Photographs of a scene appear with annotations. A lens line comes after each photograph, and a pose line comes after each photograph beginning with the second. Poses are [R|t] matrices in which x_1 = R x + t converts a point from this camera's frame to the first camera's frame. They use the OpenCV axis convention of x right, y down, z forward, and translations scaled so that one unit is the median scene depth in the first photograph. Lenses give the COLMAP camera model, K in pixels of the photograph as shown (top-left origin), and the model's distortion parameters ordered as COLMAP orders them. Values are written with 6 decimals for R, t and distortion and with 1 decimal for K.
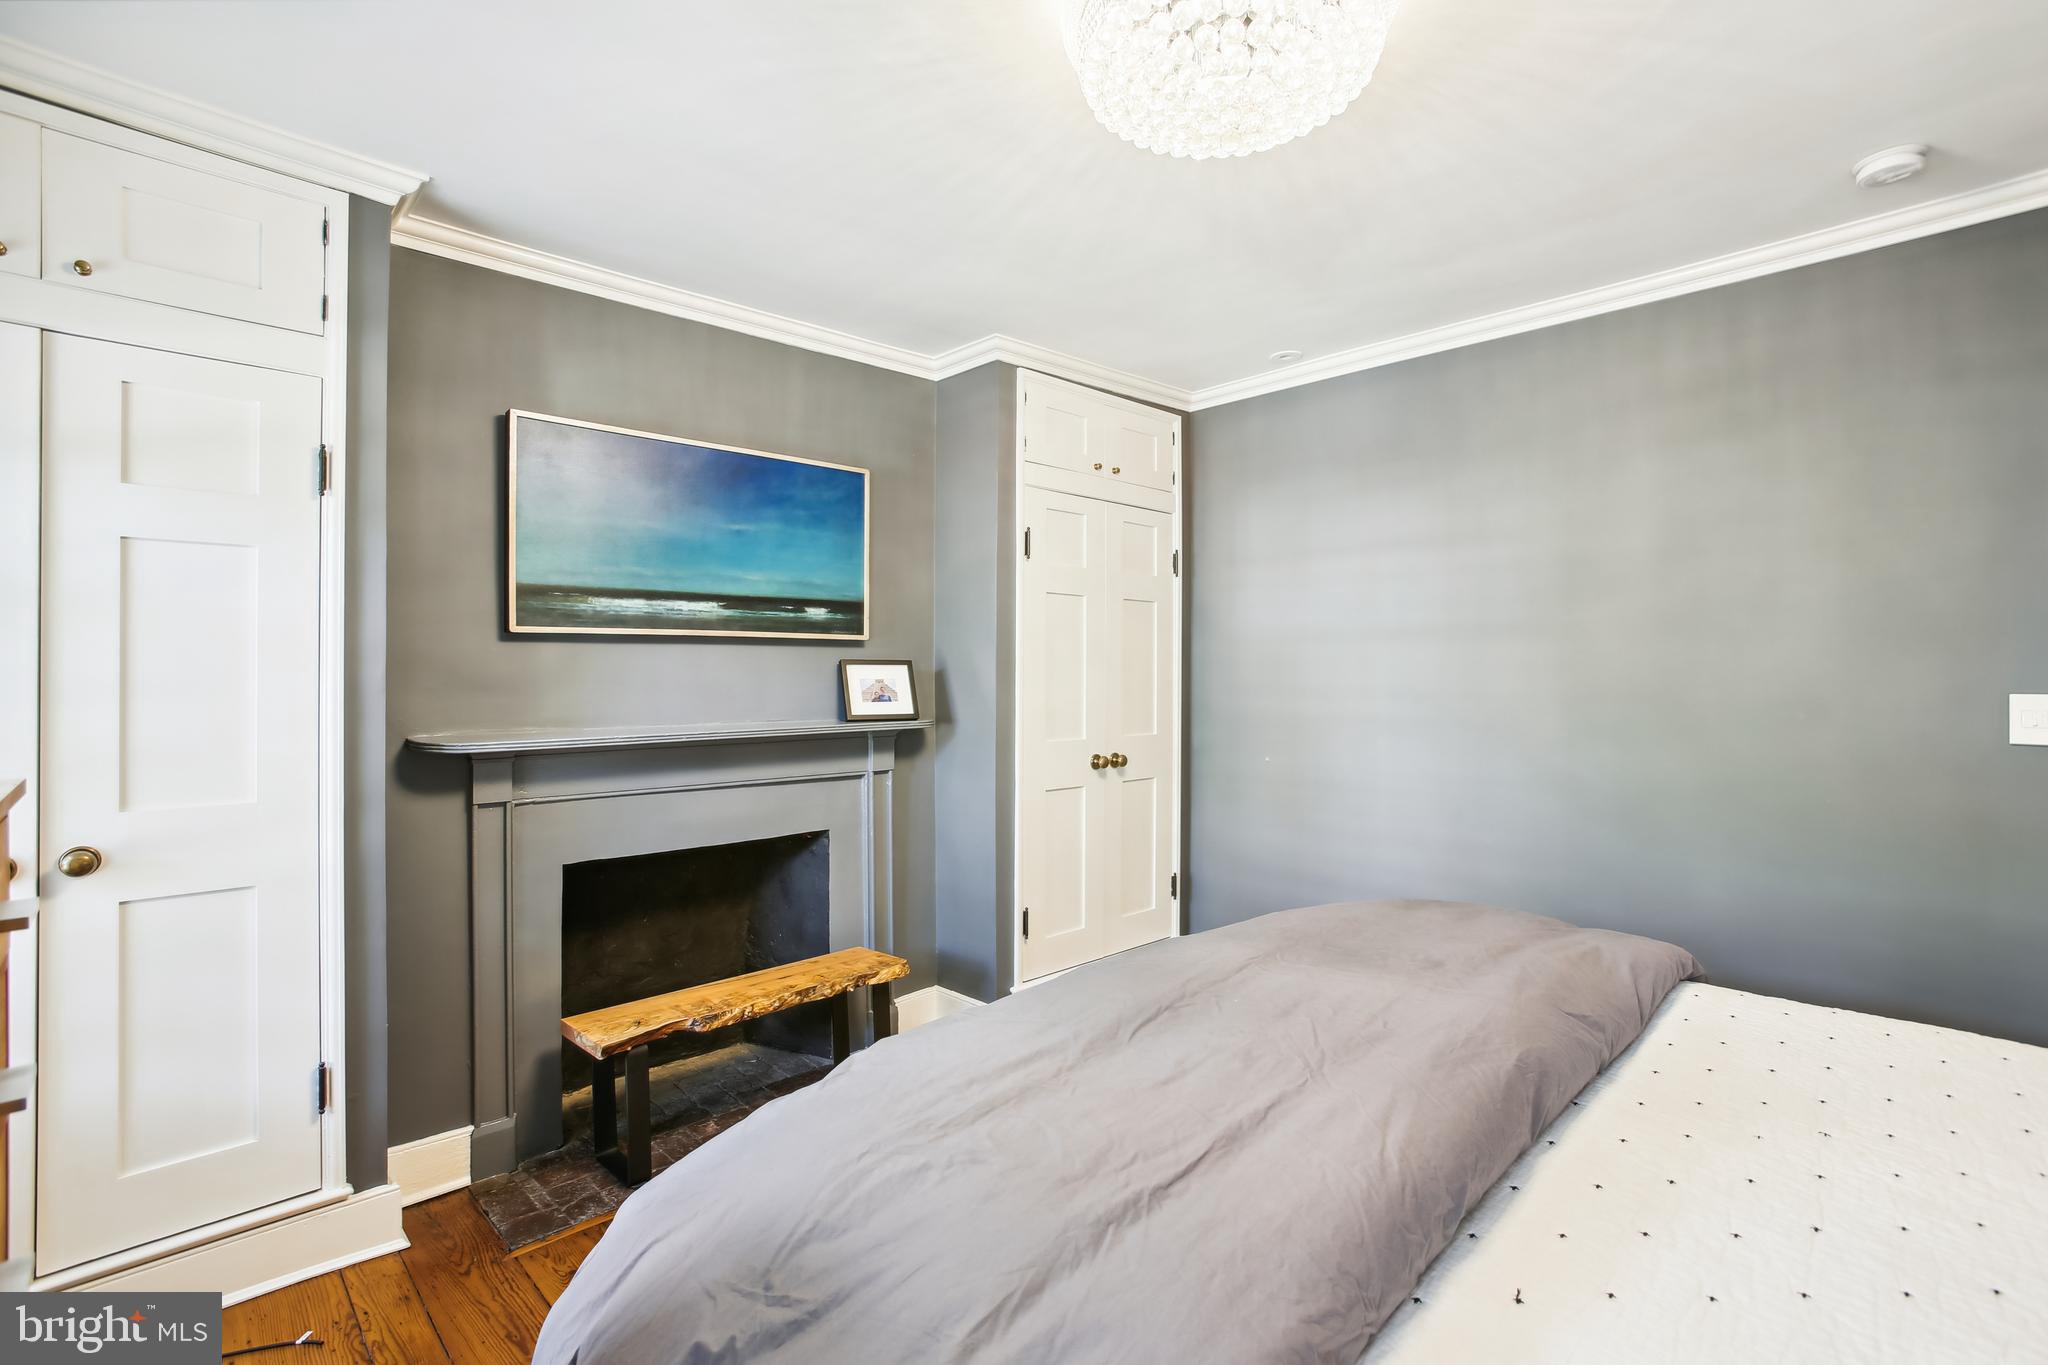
lens RADIAL K [[938.0, 0, 1024.0], [0, 938.0, 682.5], [0, 0, 1]] dist [-0.056684, 0.030561]
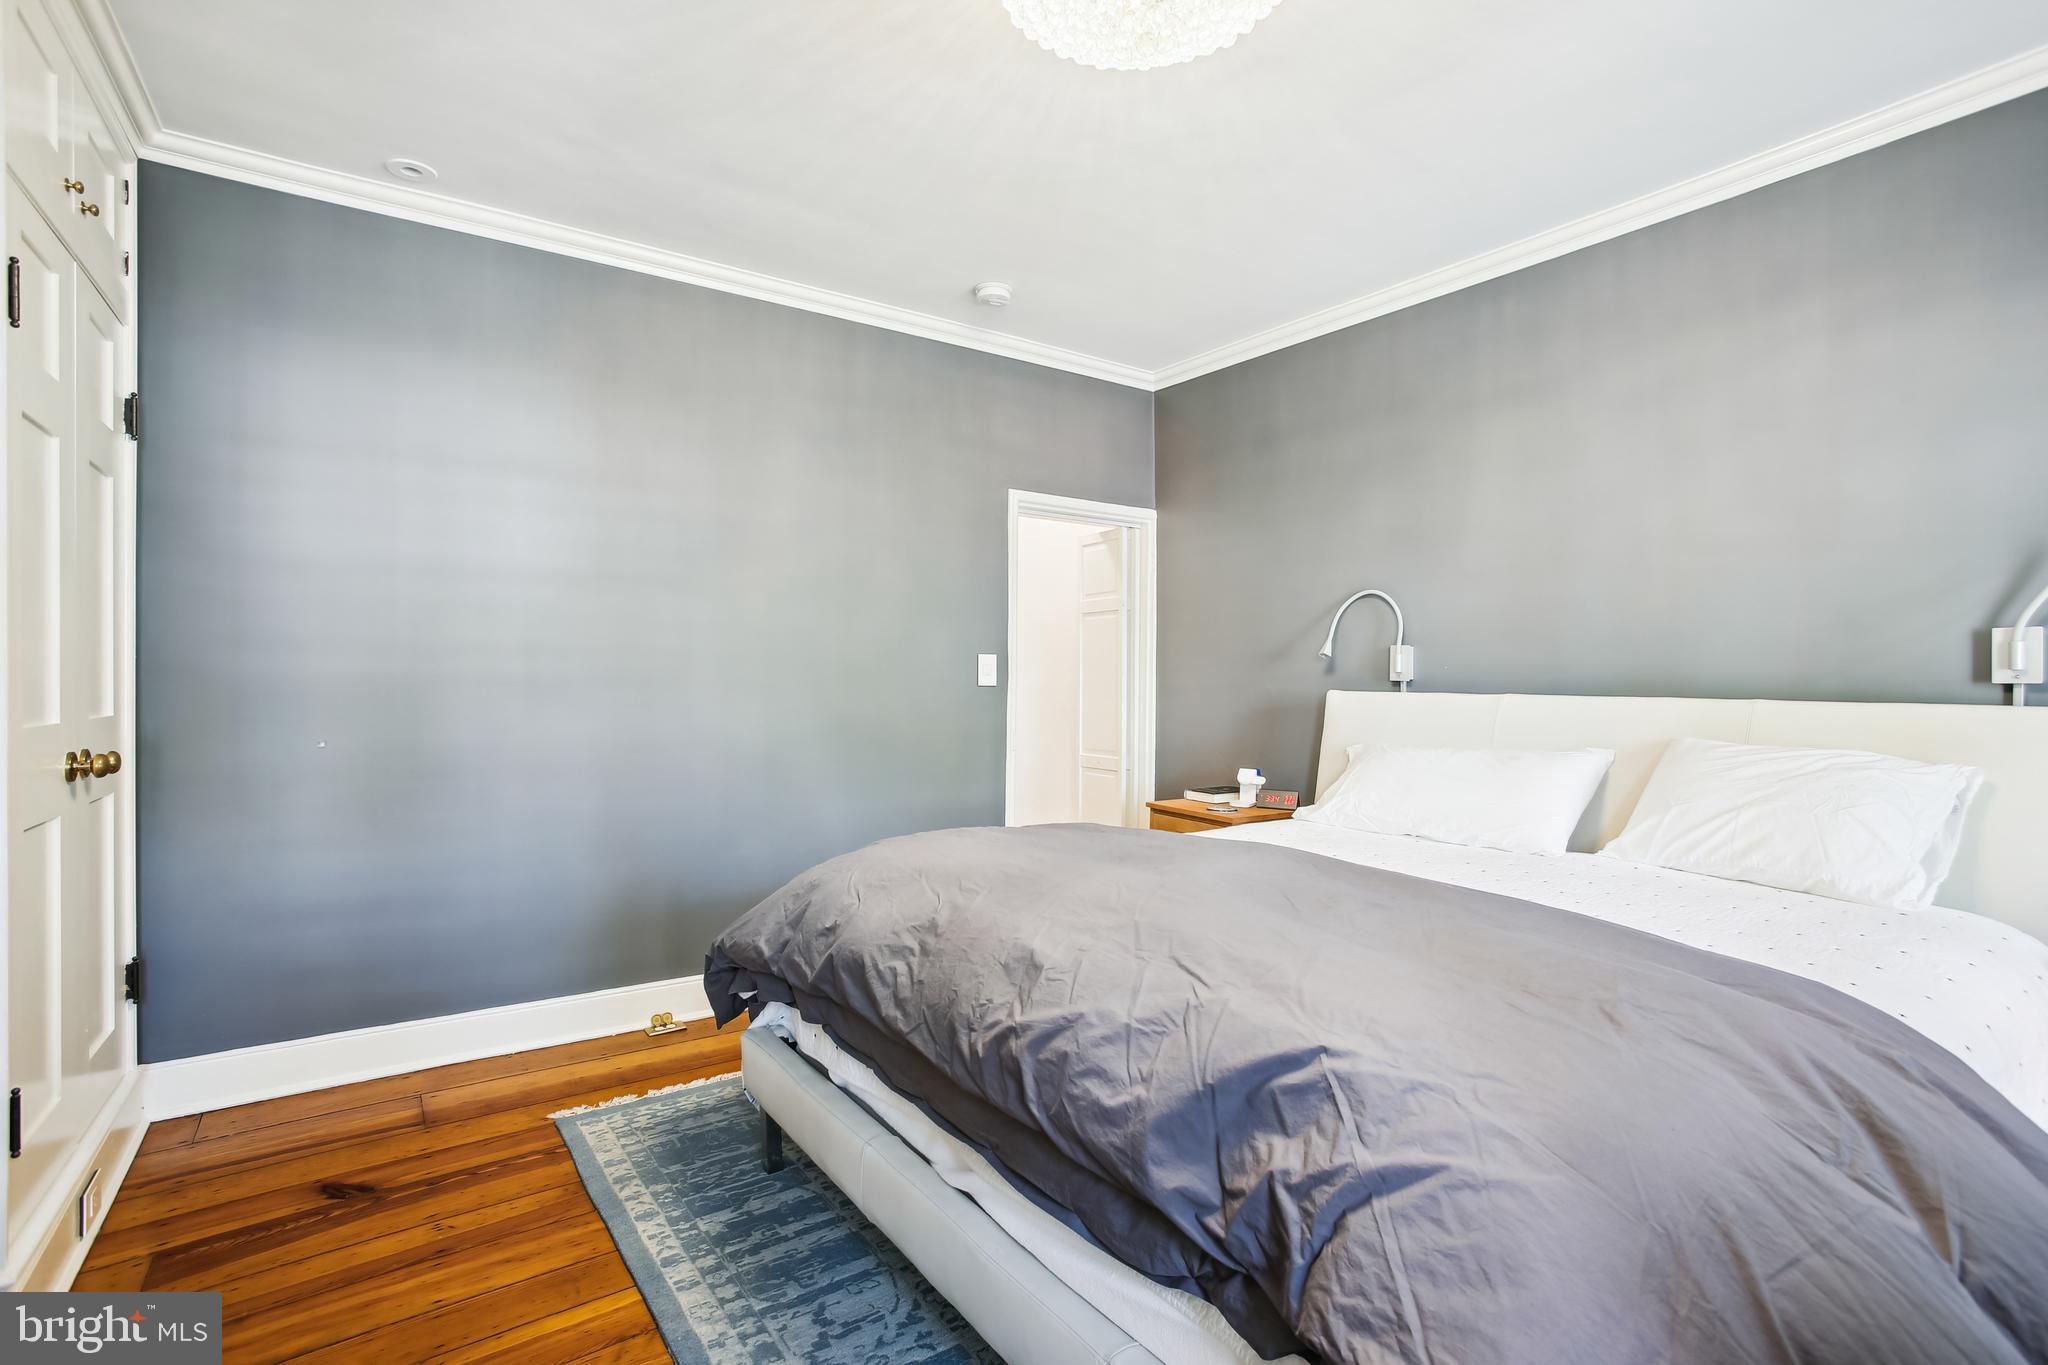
lens RADIAL K [[964.7, 0, 1014.2], [0, 964.7, 695.8], [0, 0, 1]] dist [-0.055824, 0.033329]
pose [[0.179100, -0.015993, 0.983701, -0.409426], [-0.003300, 0.999852, 0.016857, 0.042715], [-0.983825, -0.006266, 0.179021, 0.480598]]
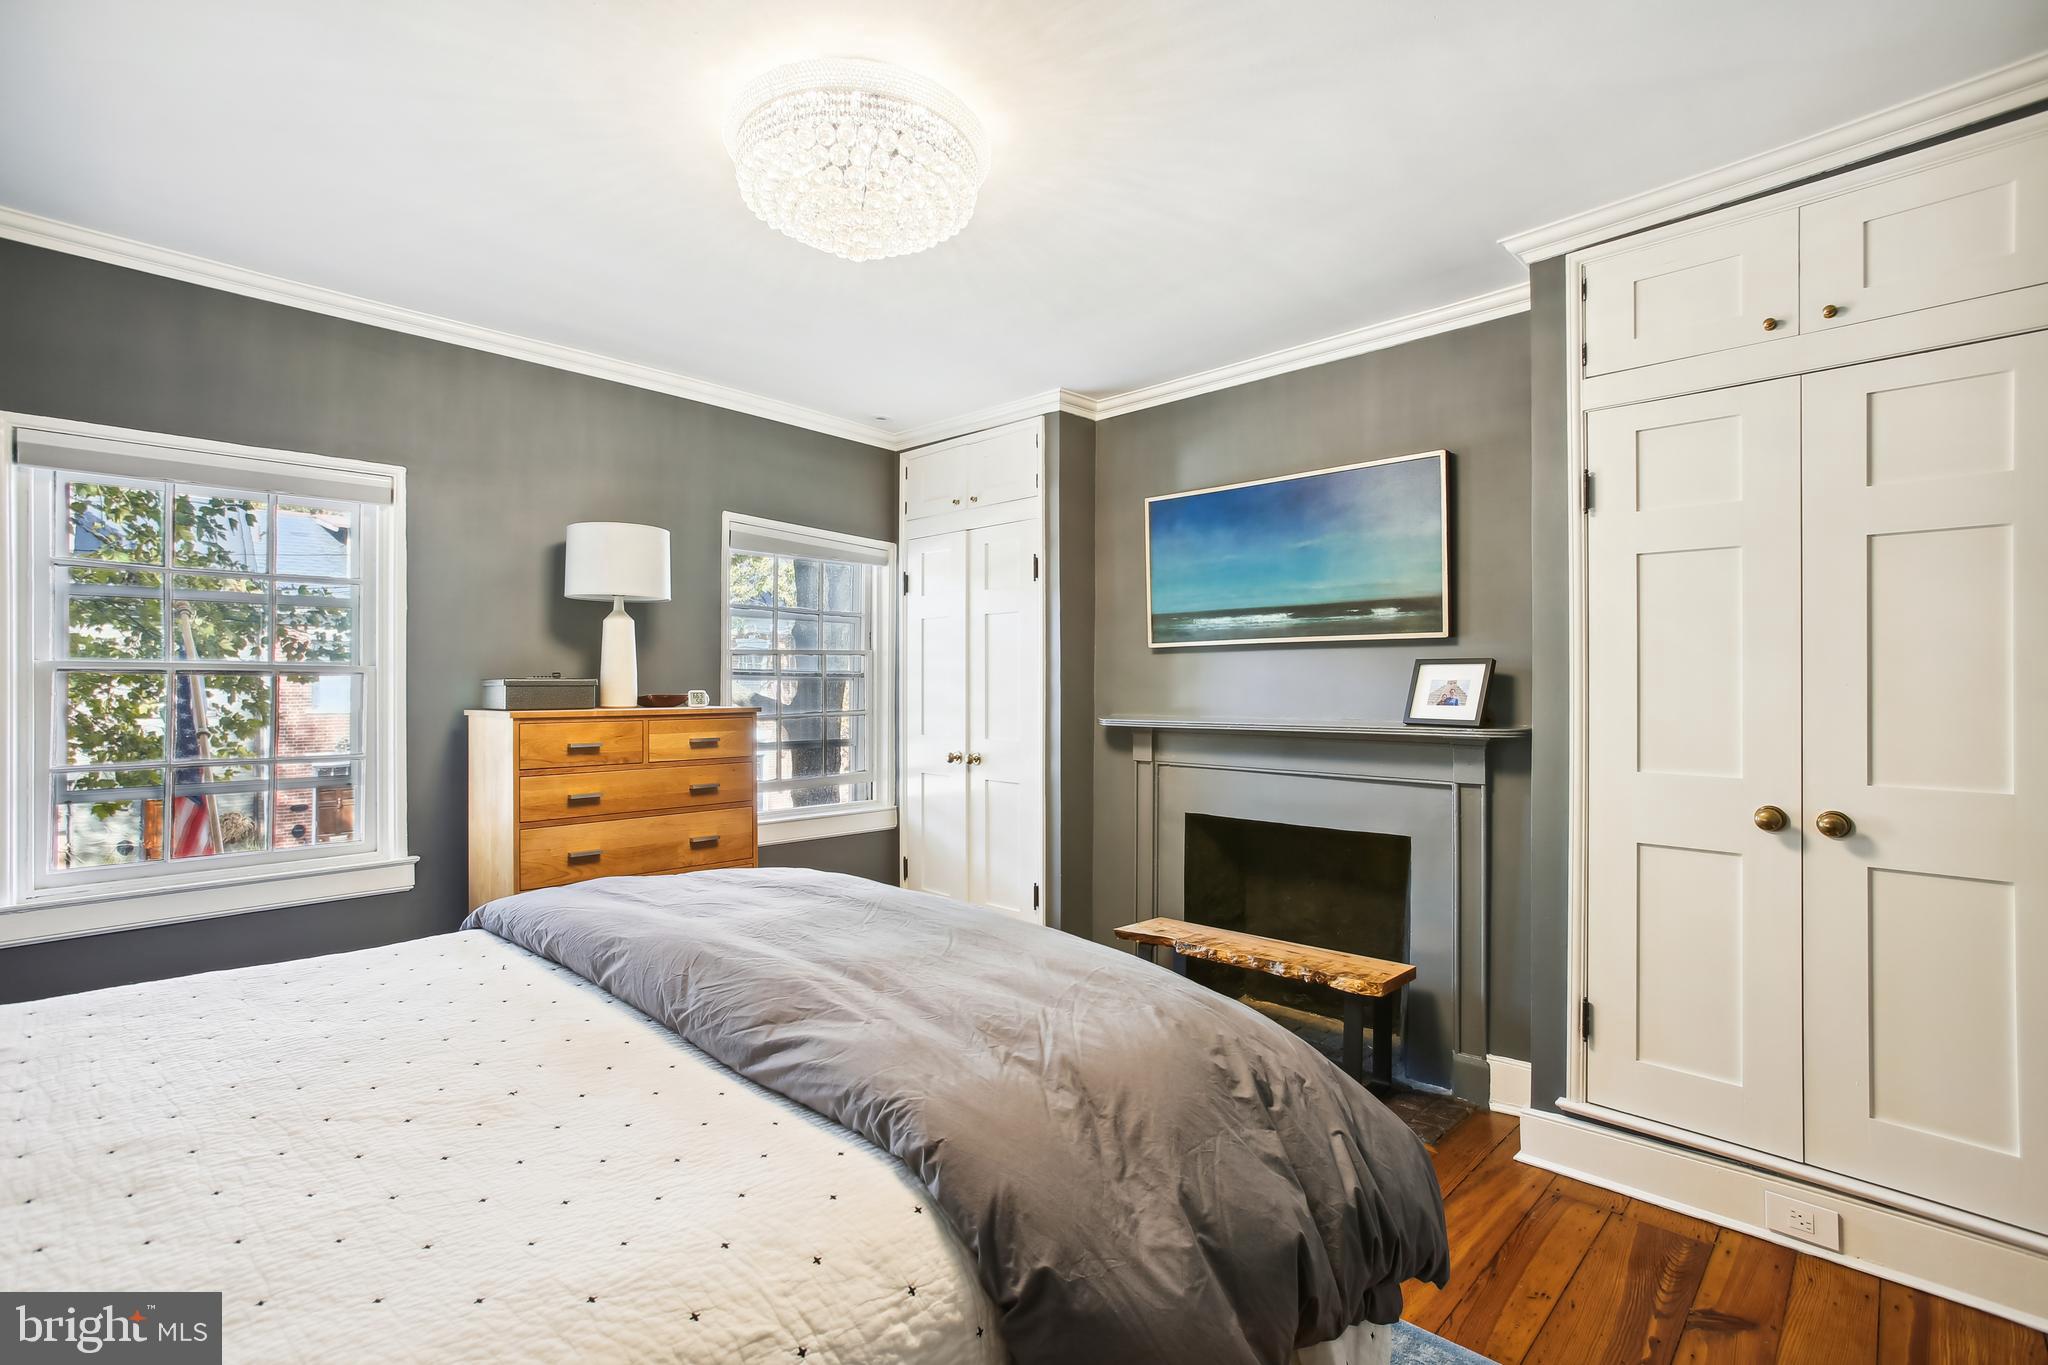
lens RADIAL K [[938.0, 0, 1024.0], [0, 938.0, 682.5], [0, 0, 1]] dist [-0.056684, 0.030561]
pose [[0.037123, 0.002465, -0.999308, 0.773312], [-0.008061, 0.999965, 0.002167, 0.000006], [0.999278, 0.007975, 0.037142, 0.603102]]
